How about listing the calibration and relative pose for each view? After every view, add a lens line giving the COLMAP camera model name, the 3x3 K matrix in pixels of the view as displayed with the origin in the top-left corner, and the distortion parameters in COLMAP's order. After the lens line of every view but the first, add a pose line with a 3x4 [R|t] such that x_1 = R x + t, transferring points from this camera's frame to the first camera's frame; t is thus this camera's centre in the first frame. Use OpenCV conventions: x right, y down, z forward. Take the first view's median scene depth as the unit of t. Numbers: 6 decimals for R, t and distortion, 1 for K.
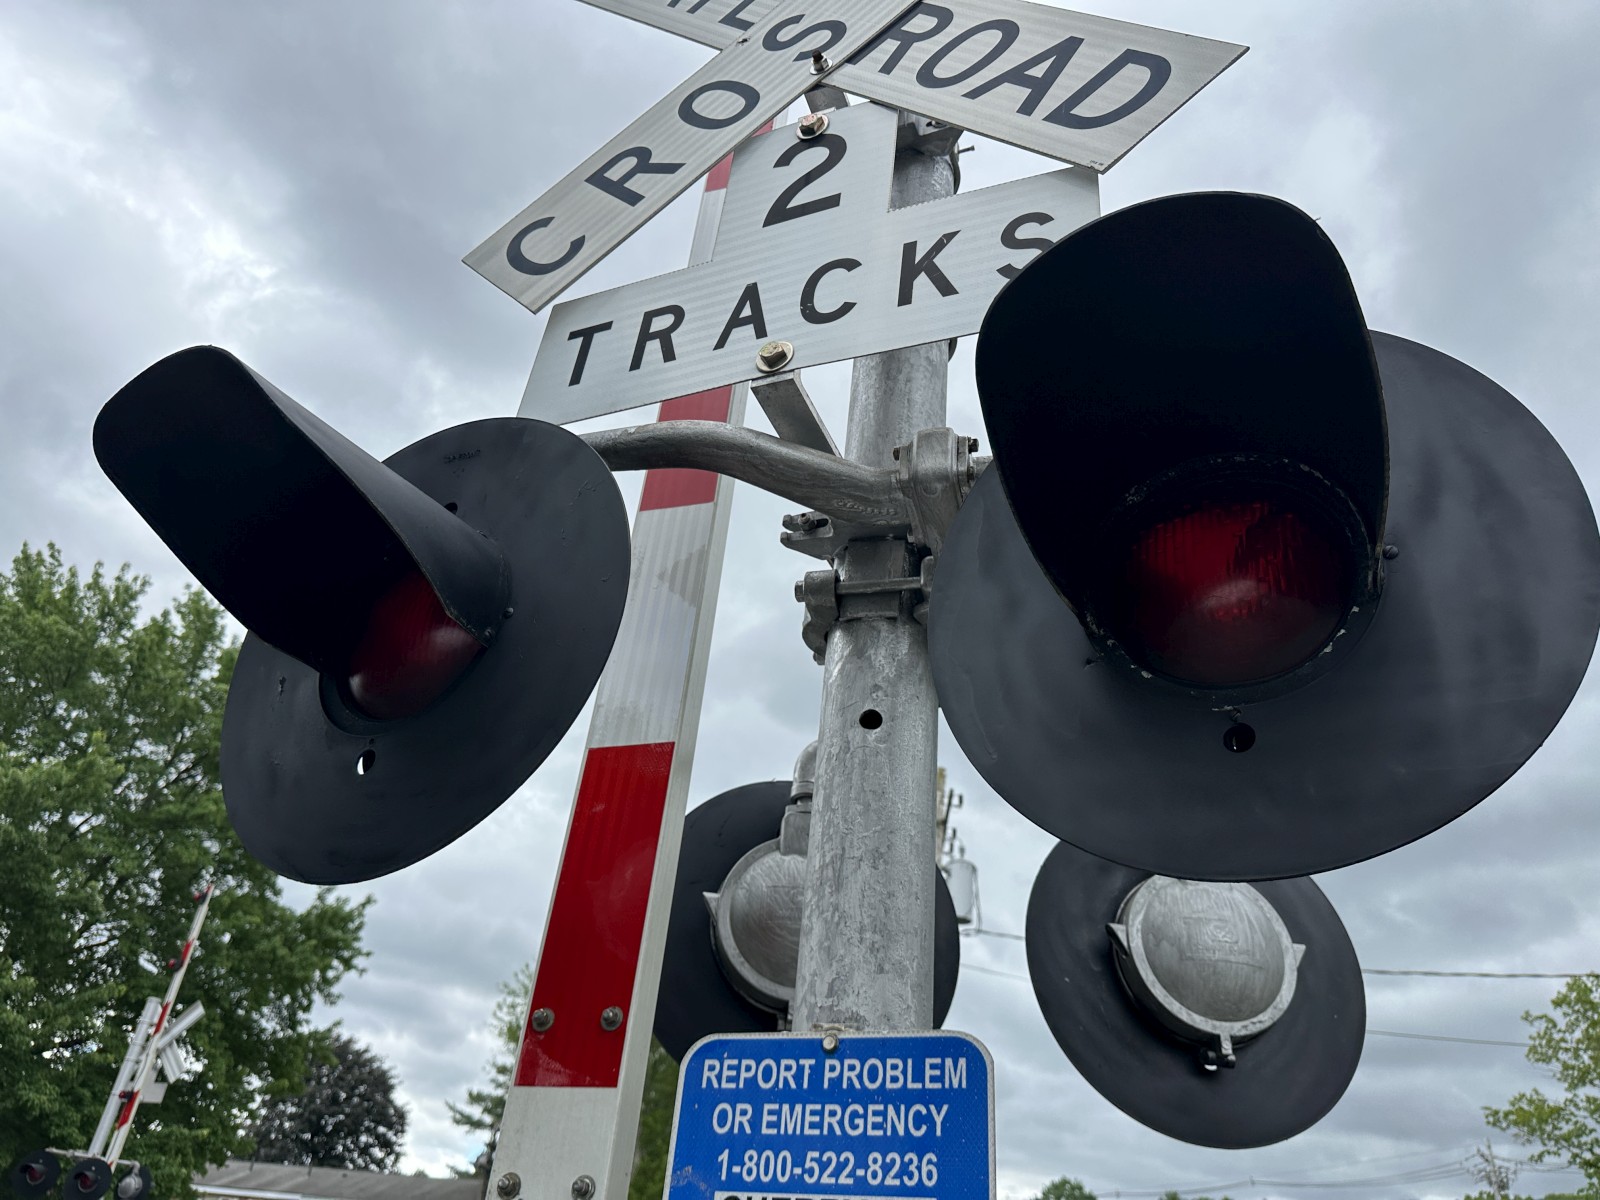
lens RADIAL K [[1109.6, 0, 798.8], [0, 1109.6, 612.3], [0, 0, 1]] dist [0.006220, -0.024544]
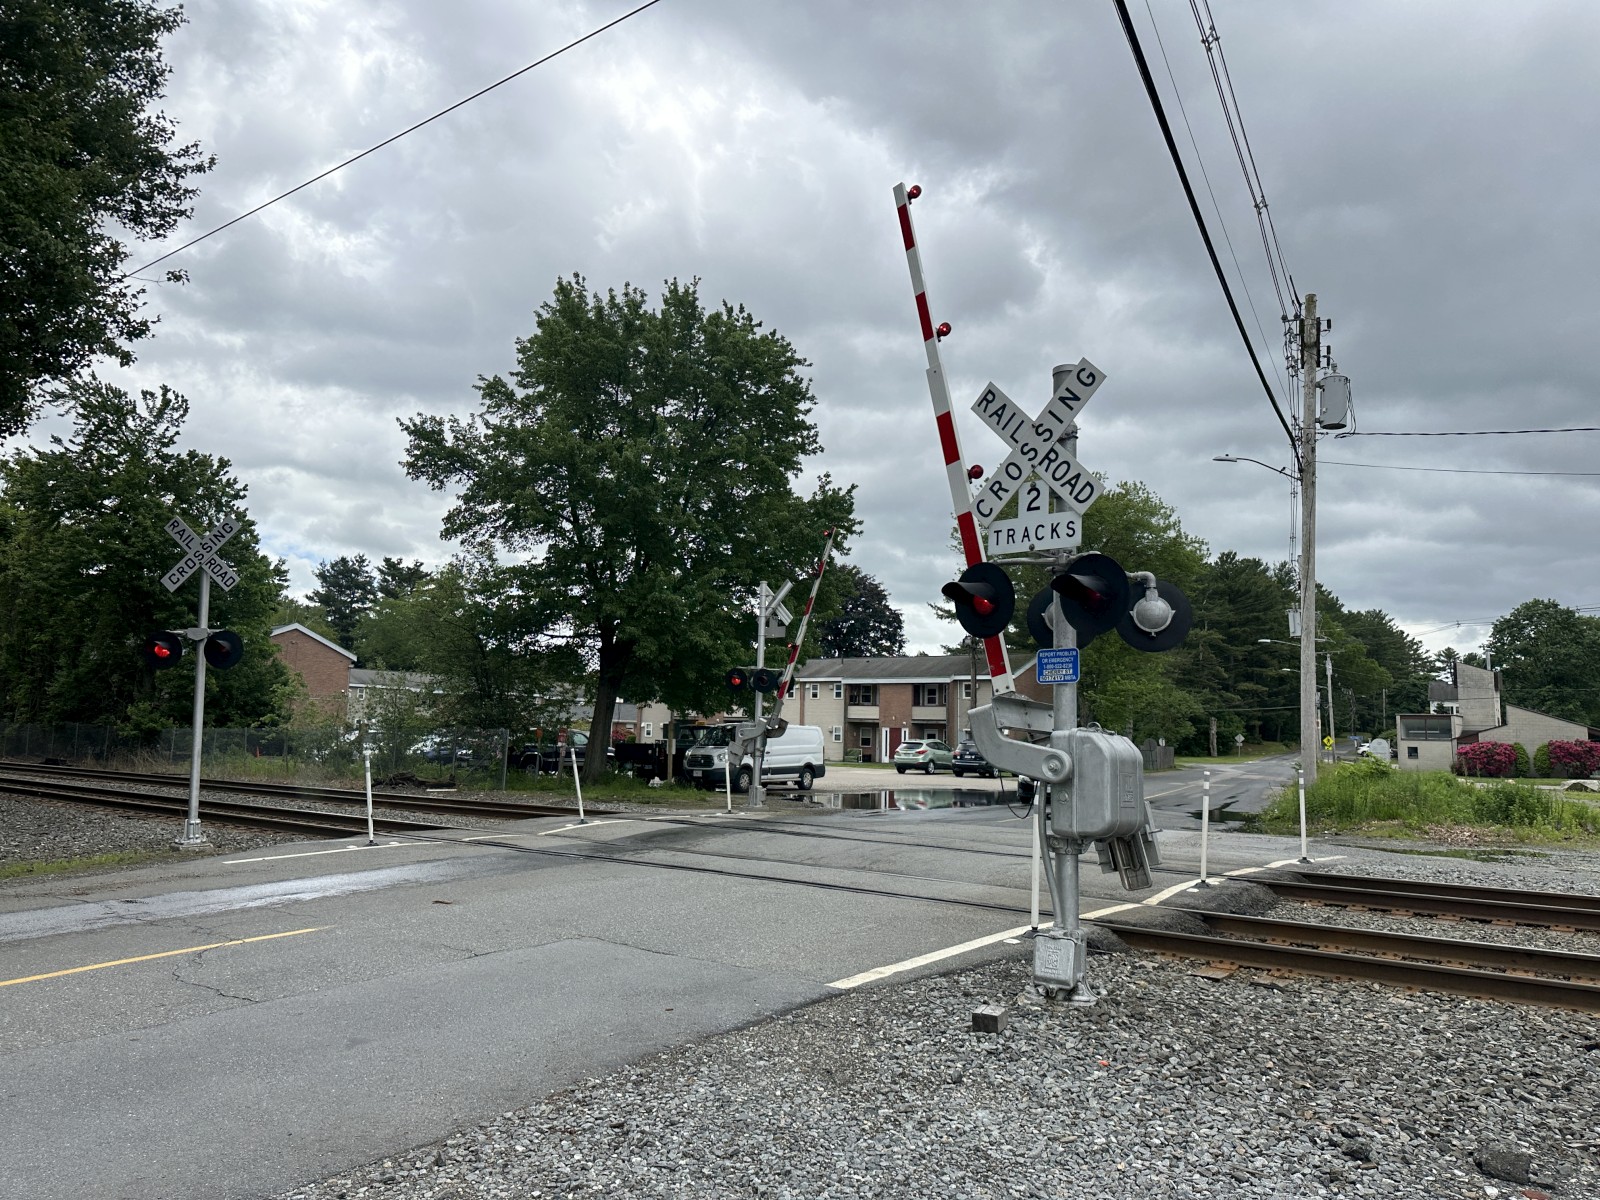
lens RADIAL K [[1111.3, 0, 787.4], [0, 1111.3, 597.8], [0, 0, 1]] dist [0.137555, -0.195197]
pose [[0.913215, -0.114126, -0.391169, 1.187913], [0.266307, 0.893751, 0.360958, -2.711849], [0.308413, -0.433803, 0.846579, -4.998113]]
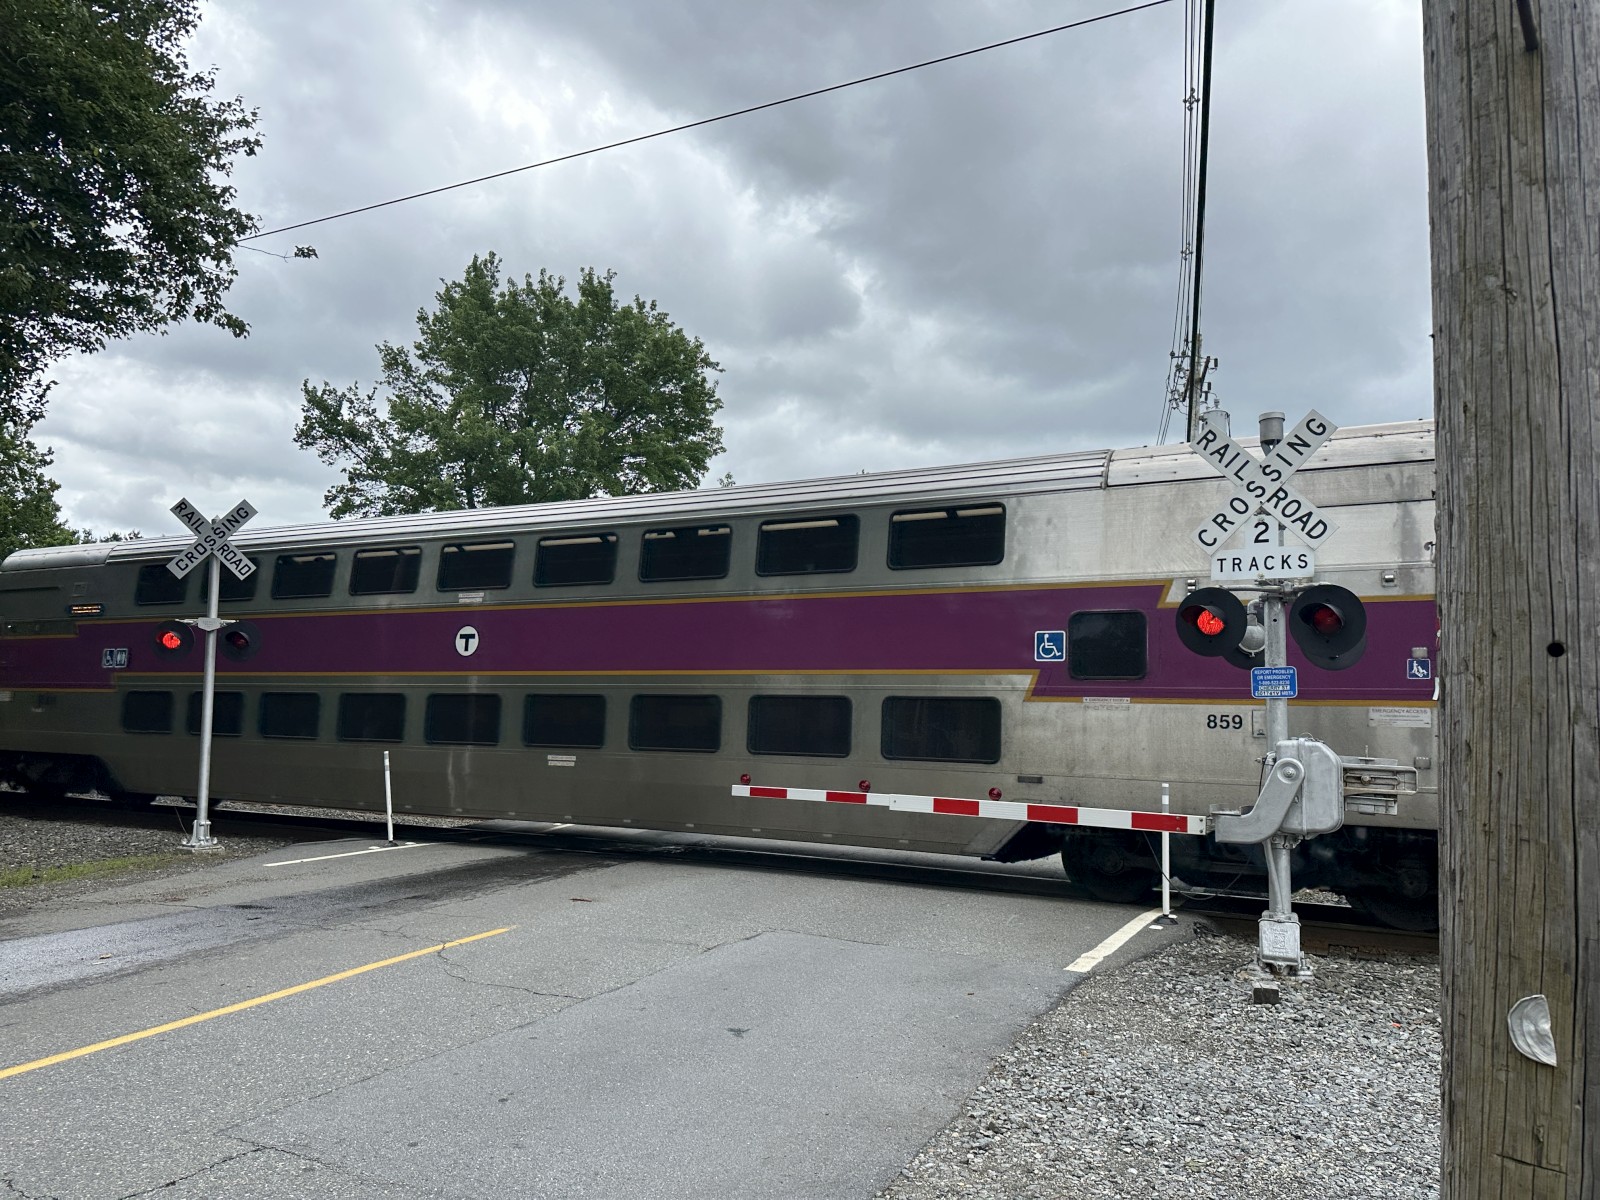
lens RADIAL K [[1118.3, 0, 796.8], [0, 1118.3, 627.8], [0, 0, 1]] dist [0.039081, -0.024570]
pose [[0.975633, -0.076174, -0.205761, -1.454262], [0.159379, 0.890568, 0.426013, -3.517037], [0.150793, -0.448426, 0.881008, -5.927293]]
